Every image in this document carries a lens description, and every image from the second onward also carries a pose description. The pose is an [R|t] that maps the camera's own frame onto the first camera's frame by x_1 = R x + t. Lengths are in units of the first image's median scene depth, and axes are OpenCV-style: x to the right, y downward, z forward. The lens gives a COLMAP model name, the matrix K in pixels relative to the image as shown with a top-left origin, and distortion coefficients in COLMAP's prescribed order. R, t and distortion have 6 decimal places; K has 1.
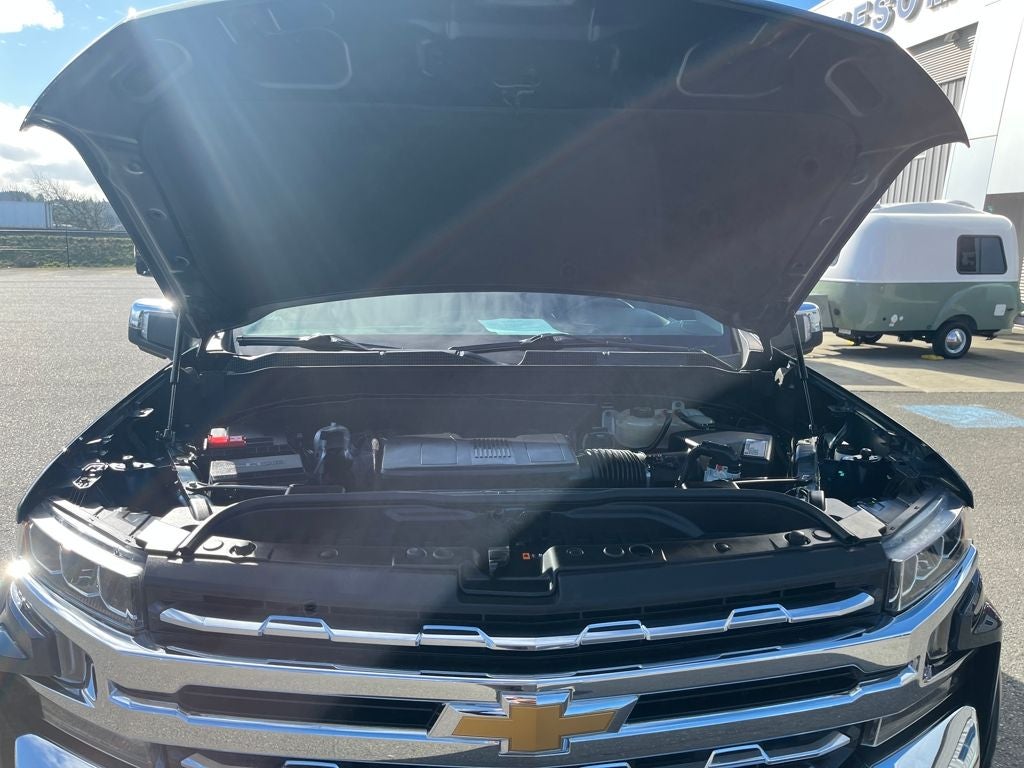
lens RADIAL K [[776.9, 0, 512.0], [0, 776.9, 384.0], [0, 0, 1]] dist [0.079184, -0.122480]
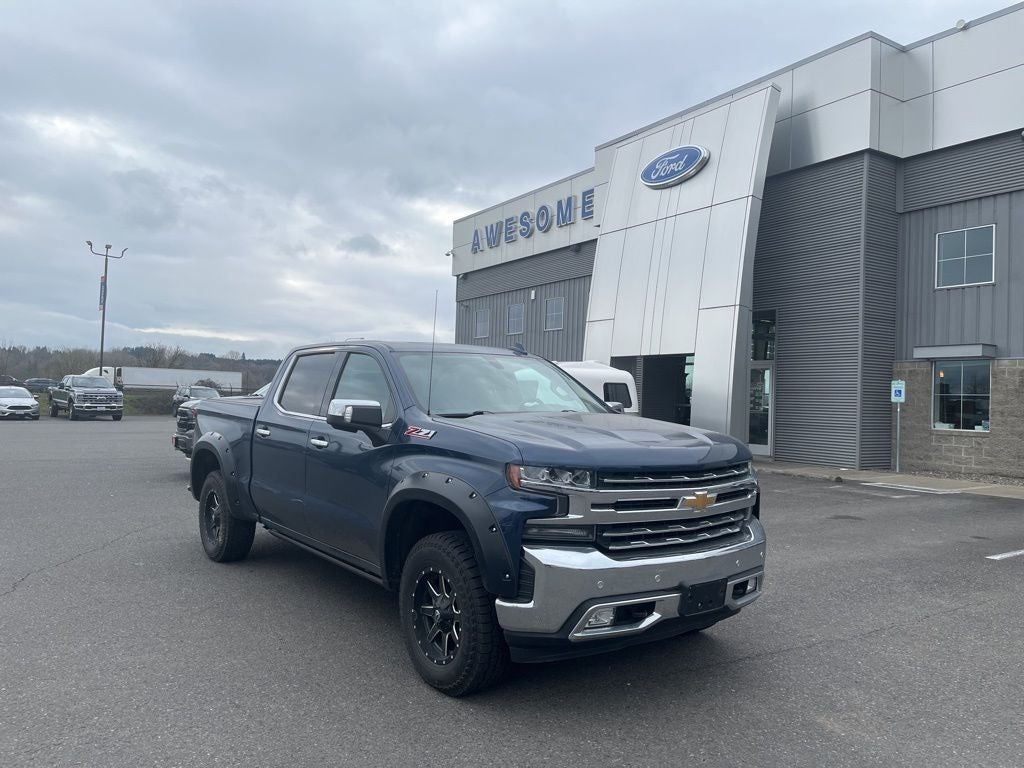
lens RADIAL K [[776.9, 0, 512.0], [0, 776.9, 384.0], [0, 0, 1]] dist [0.079184, -0.122480]
pose [[0.887036, 0.014847, 0.461462, -0.285082], [0.071891, 0.982851, -0.169812, 0.055440], [-0.456069, 0.183804, 0.870757, -0.214901]]
